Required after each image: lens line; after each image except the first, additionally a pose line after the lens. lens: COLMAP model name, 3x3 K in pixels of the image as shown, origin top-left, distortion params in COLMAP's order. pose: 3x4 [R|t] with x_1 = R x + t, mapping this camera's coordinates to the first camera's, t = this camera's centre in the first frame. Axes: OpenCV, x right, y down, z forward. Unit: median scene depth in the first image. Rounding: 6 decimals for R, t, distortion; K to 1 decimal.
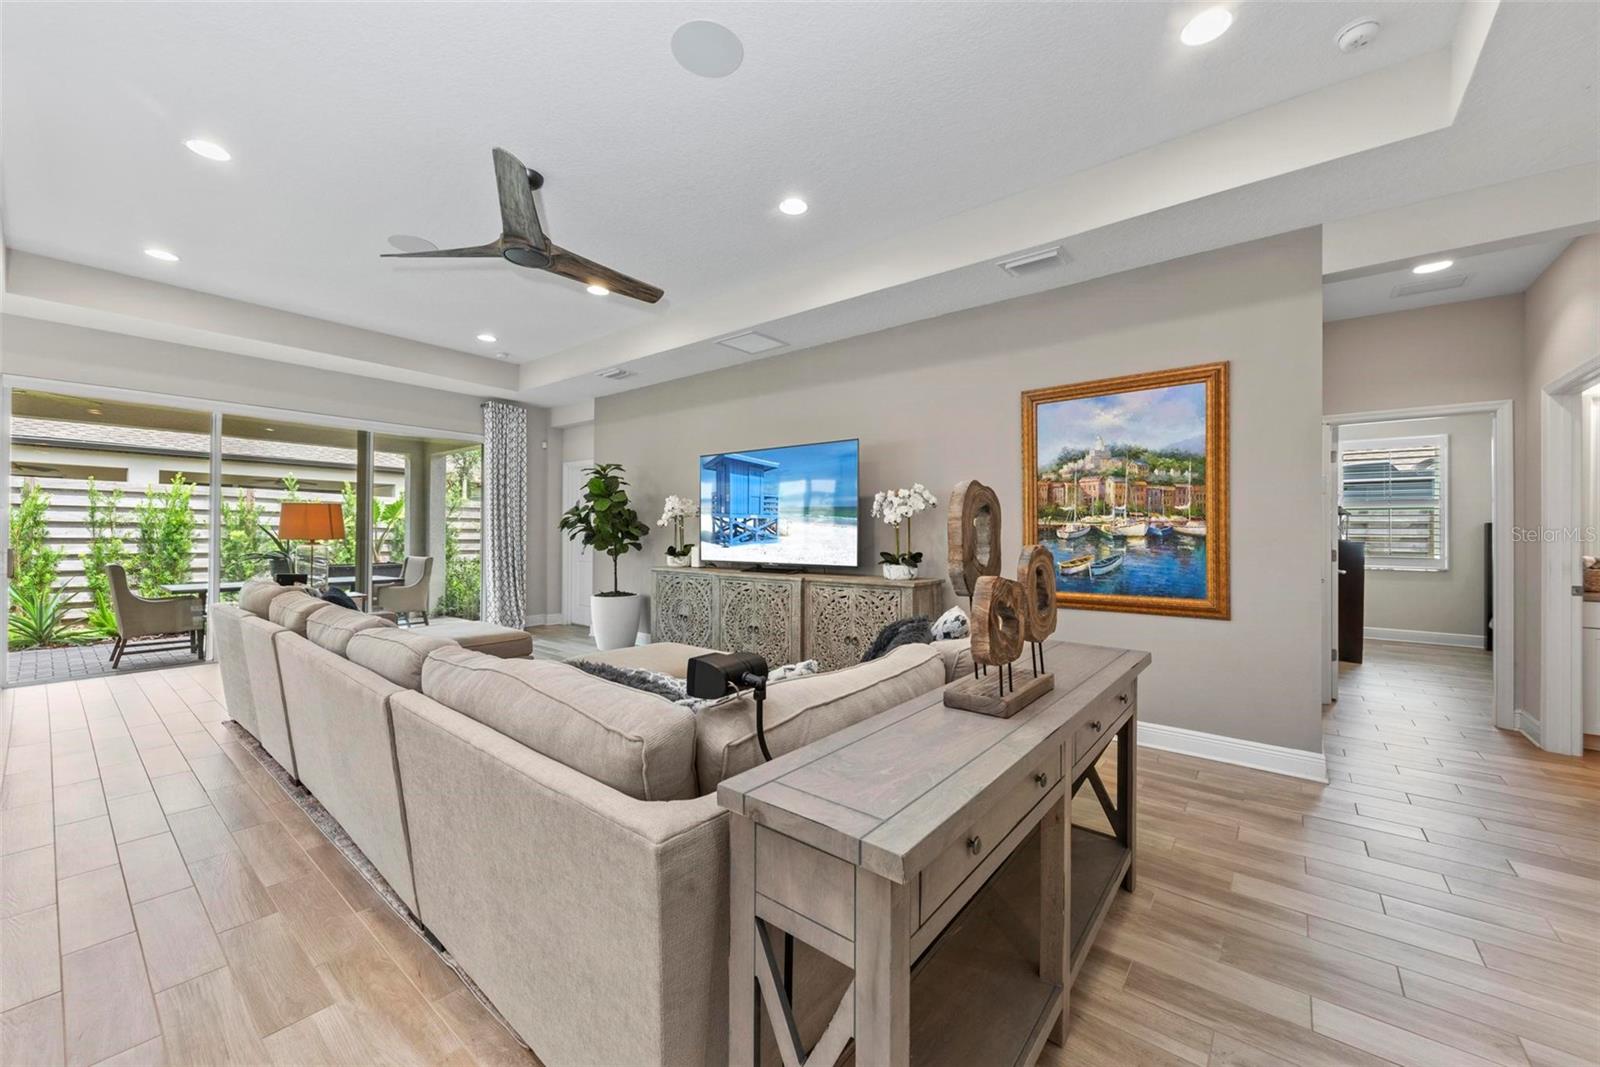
lens RADIAL K [[603.1, 0, 800.0], [0, 603.1, 533.5], [0, 0, 1]] dist [0.000775, 0.000123]
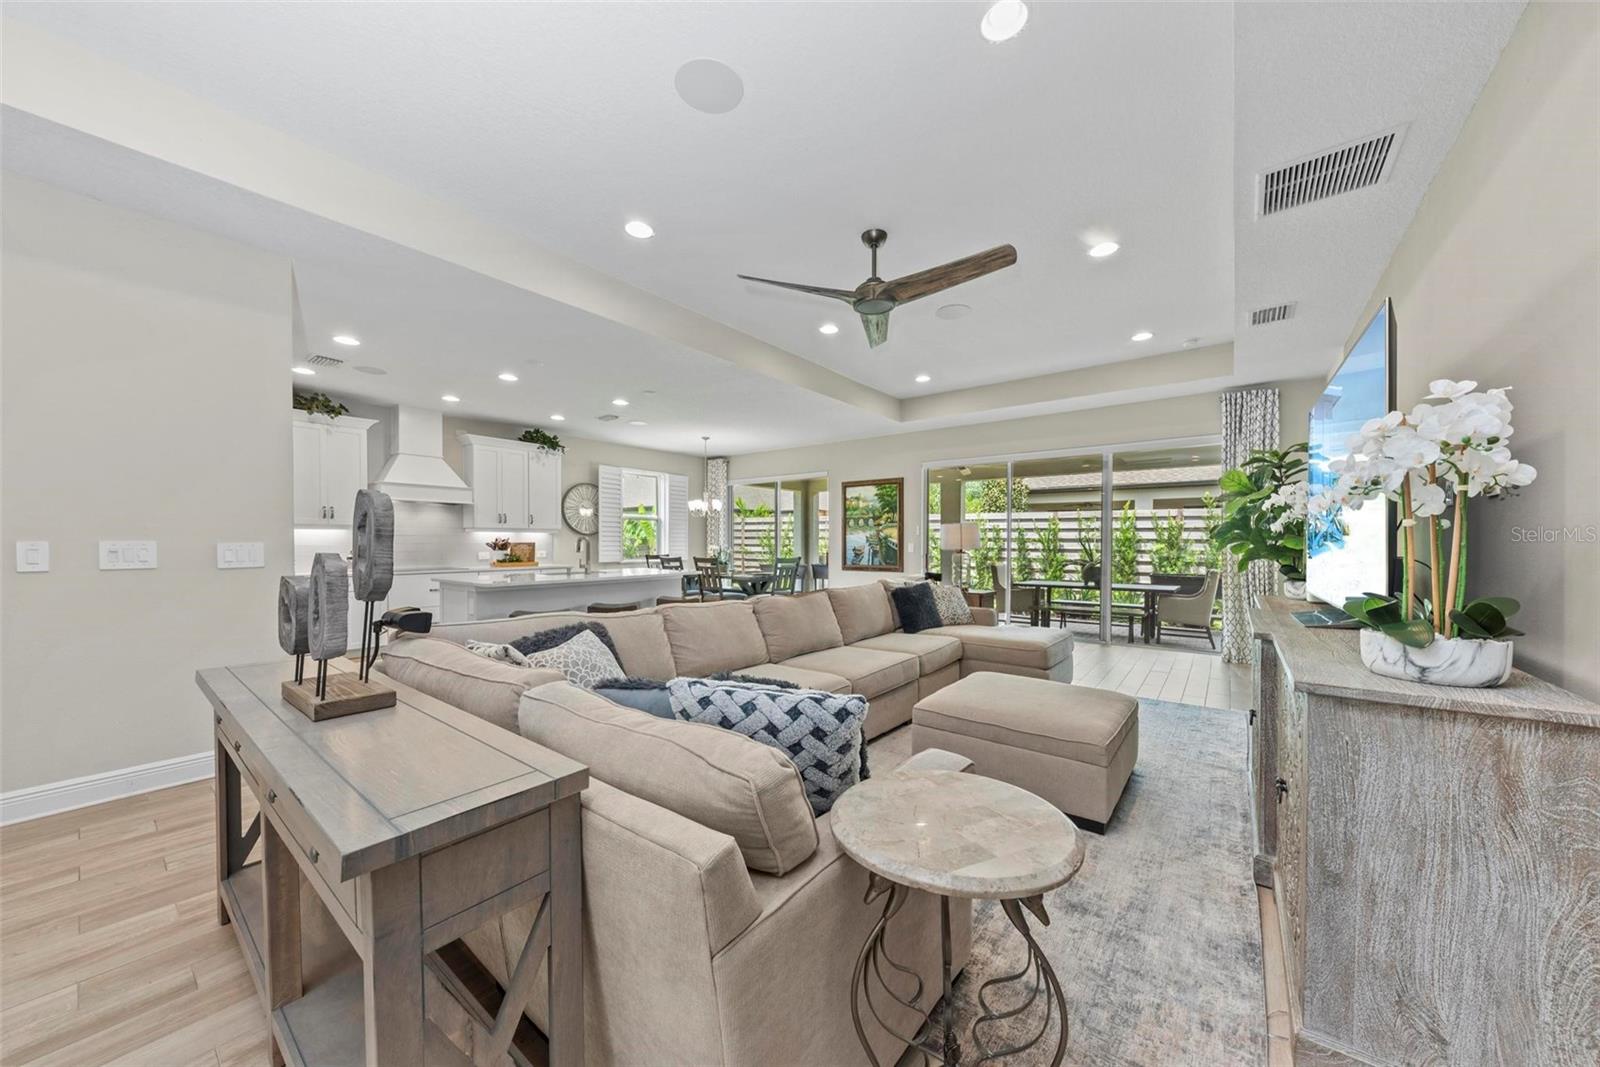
lens RADIAL K [[552.0, 0, 805.1], [0, 552.0, 540.3], [0, 0, 1]] dist [0.000109, 0.000004]
pose [[0.015490, -0.011817, -0.999810, 0.513083], [-0.001196, 0.999929, -0.011837, 0.005310], [0.999879, 0.001379, 0.015475, 0.721073]]
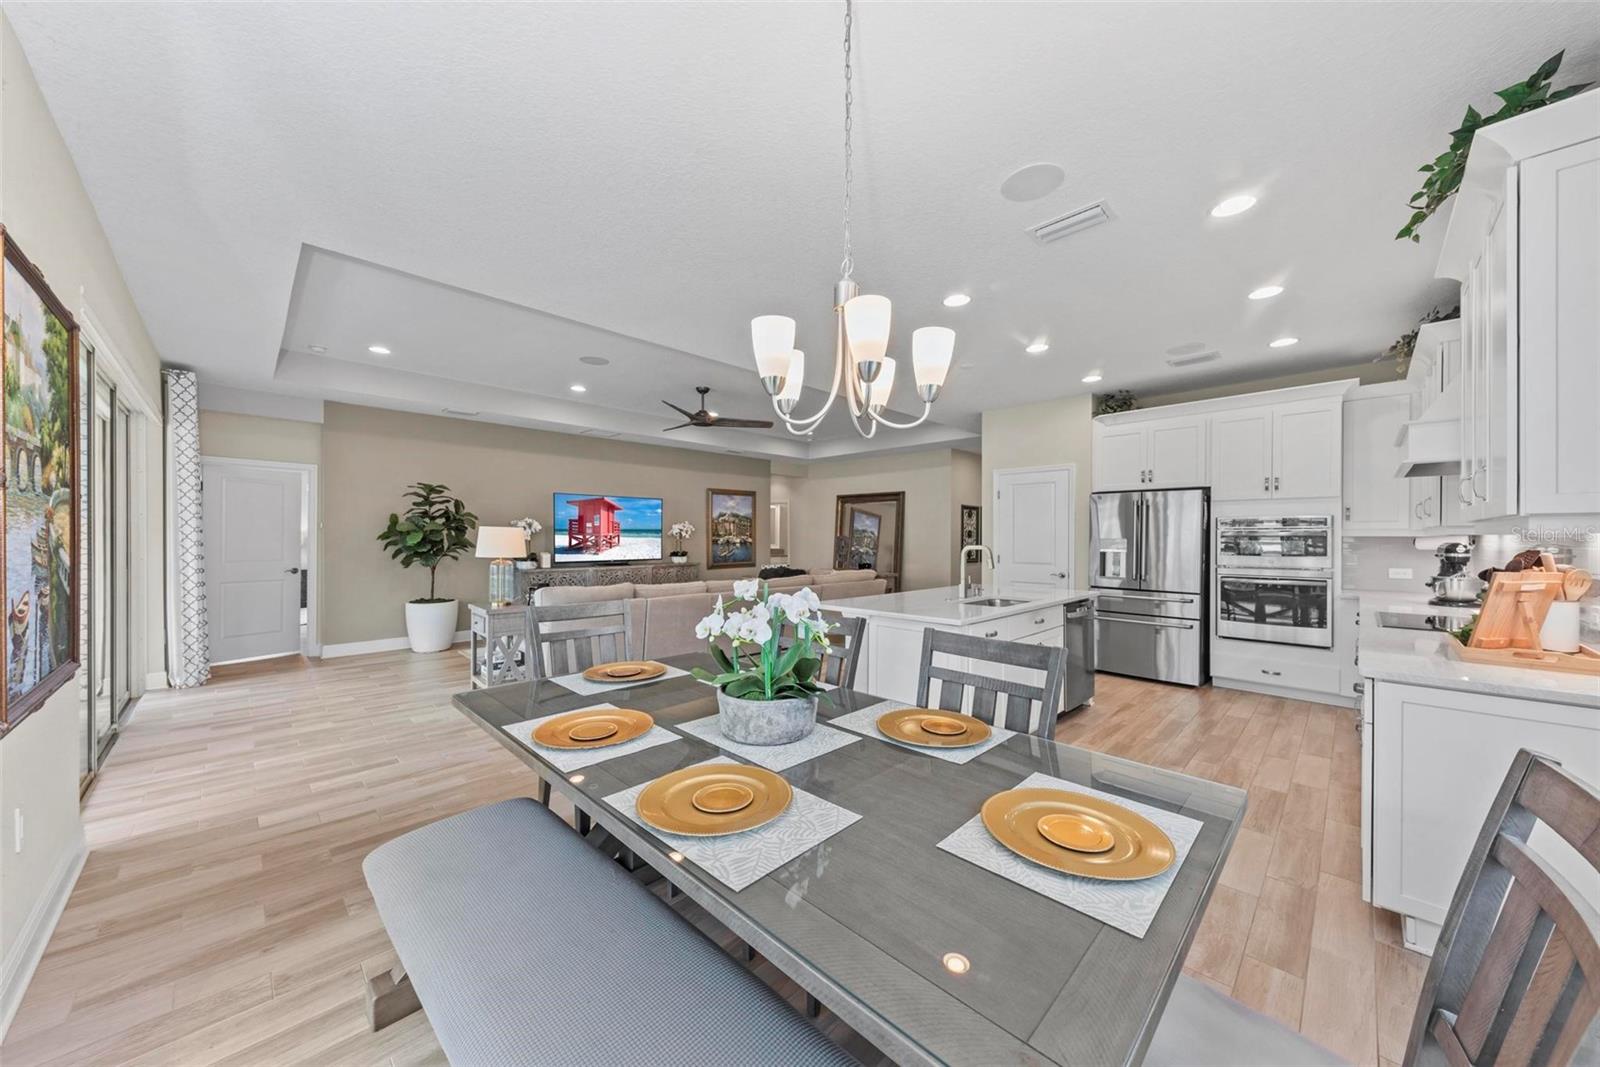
lens RADIAL K [[557.5, 0, 800.5], [0, 557.5, 535.6], [0, 0, 1]] dist [0.021152, -0.007775]
pose [[0.110991, -0.004684, 0.993810, -2.126553], [0.000023, 0.999989, 0.004710, -0.042784], [-0.993821, -0.000500, 0.110989, 0.342240]]
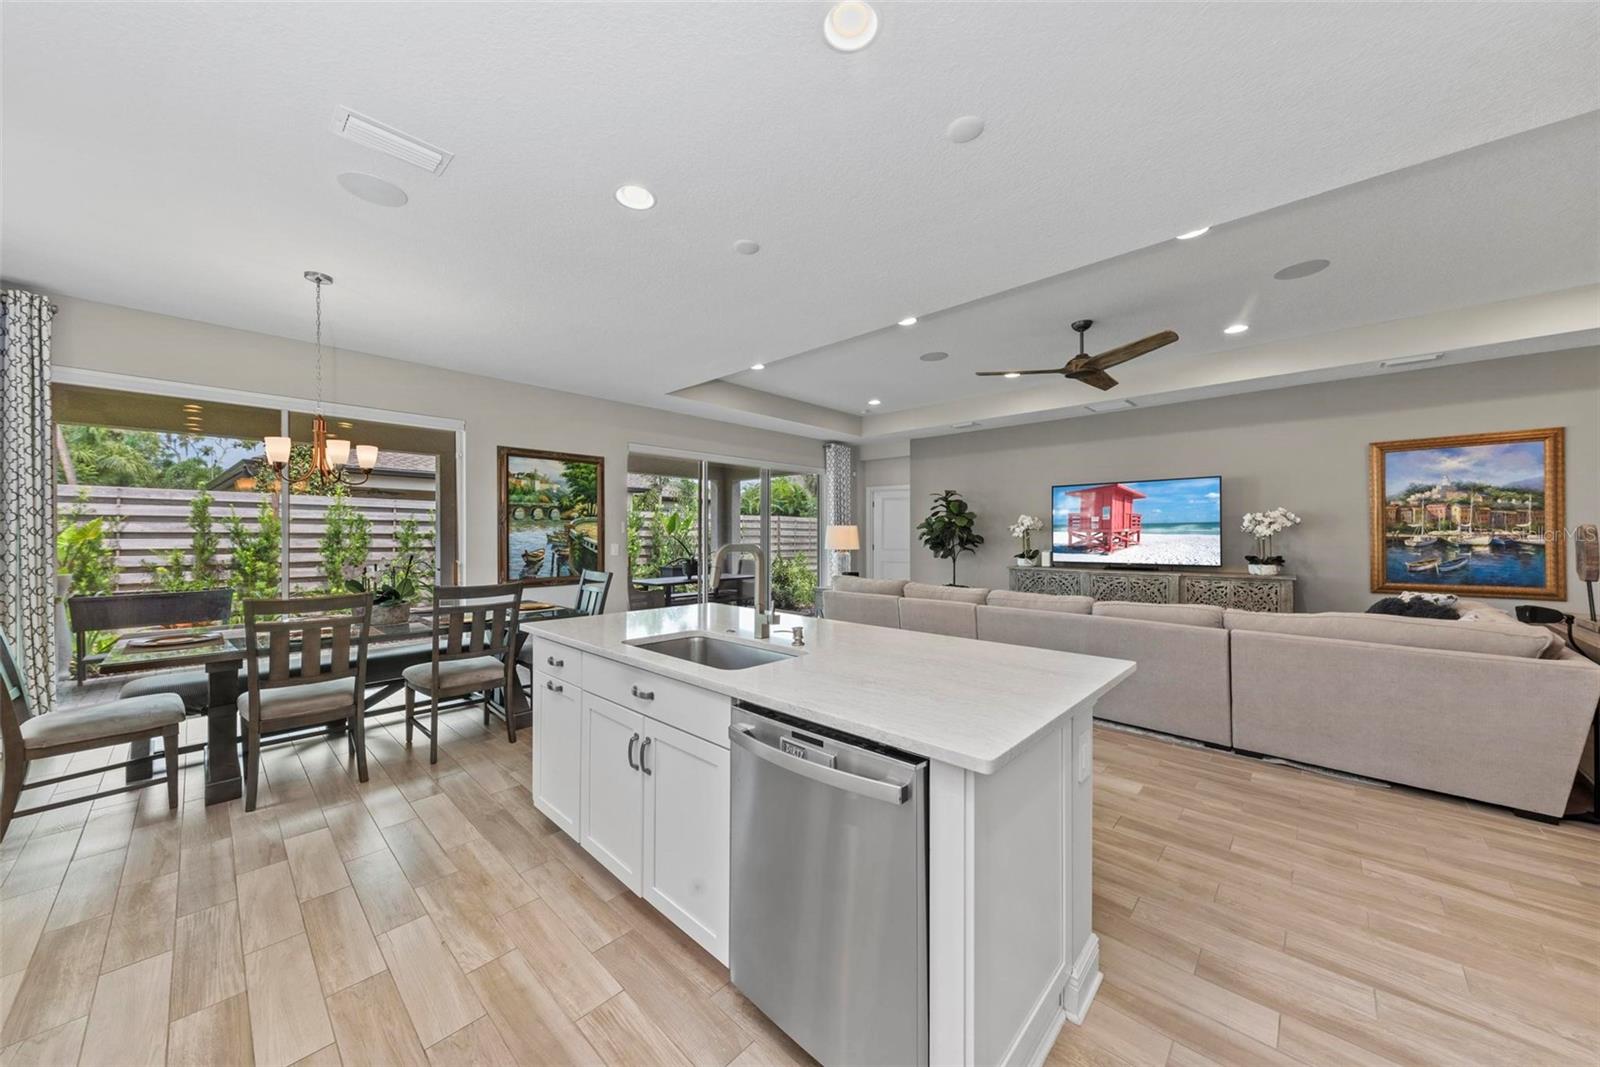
lens RADIAL K [[557.5, 0, 800.5], [0, 557.5, 535.6], [0, 0, 1]] dist [0.021152, -0.007775]
pose [[0.996764, -0.008080, -0.079978, -0.918668], [0.008204, 0.999966, 0.001226, -0.031353], [0.079966, -0.001878, 0.996796, -0.466631]]
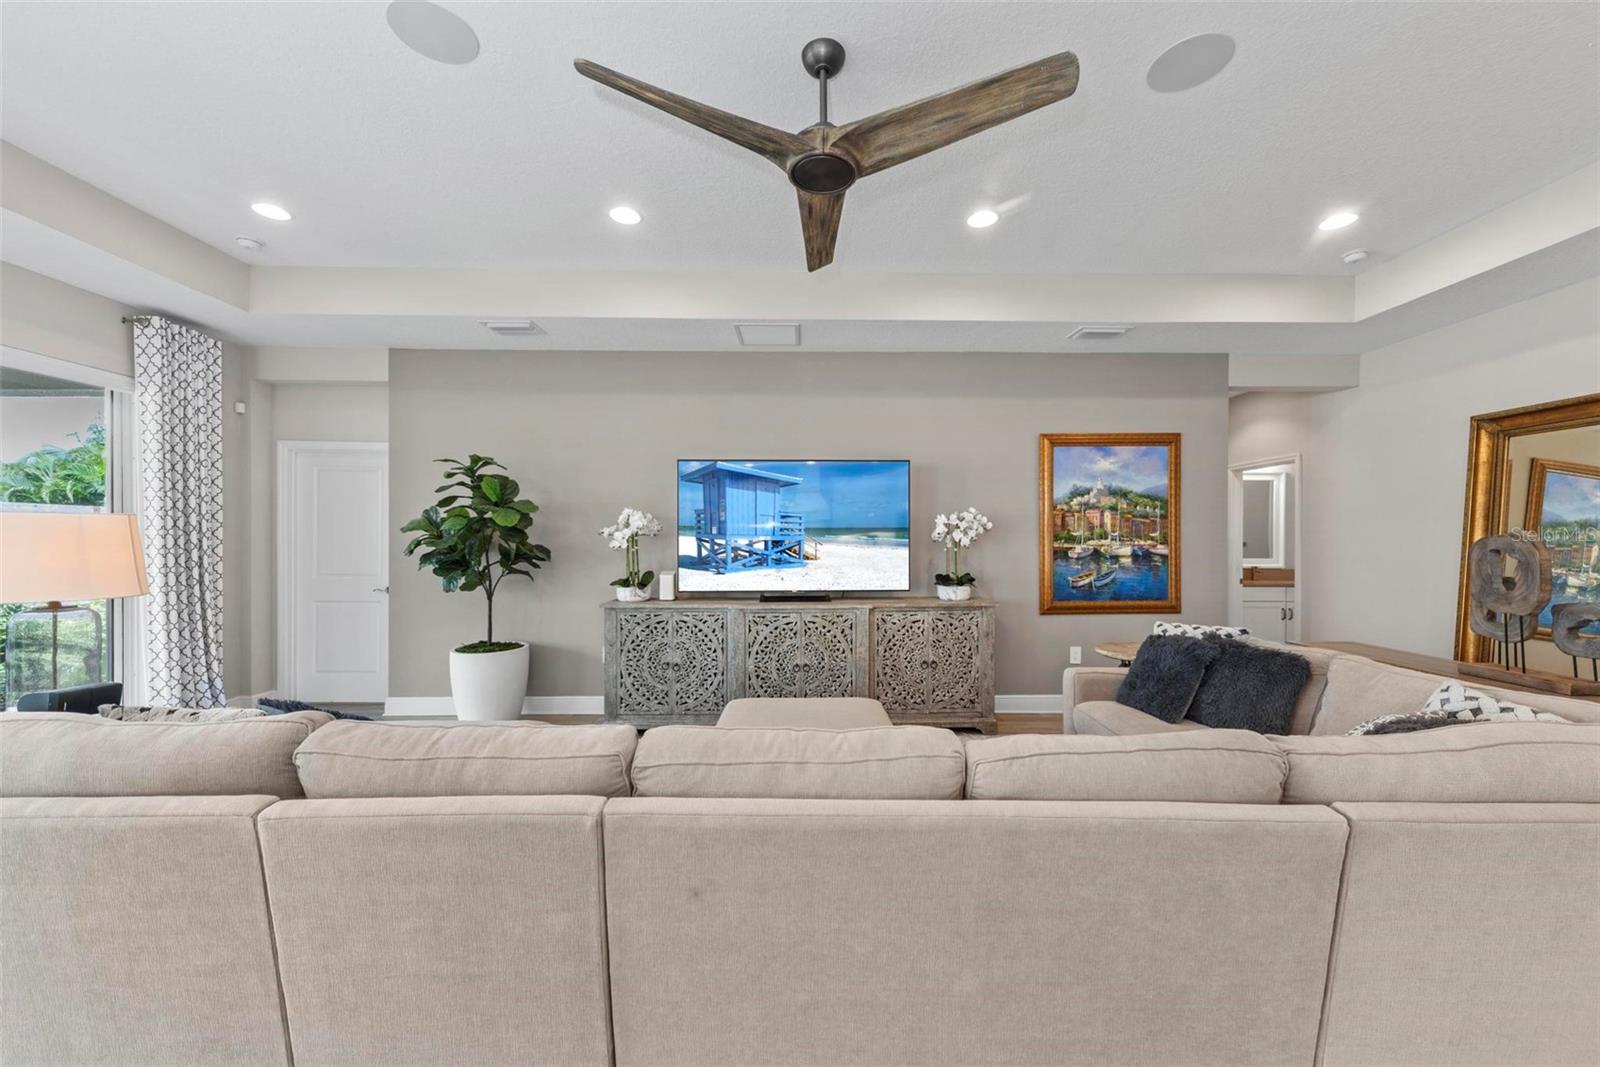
lens RADIAL K [[598.0, 0, 809.6], [0, 598.0, 544.9], [0, 0, 1]] dist [0.002450, 0.000064]
pose [[0.768904, -0.009563, 0.639293, -0.770127], [0.005354, 0.999949, 0.008519, -0.032330], [-0.639342, -0.003127, 0.768916, 0.408829]]
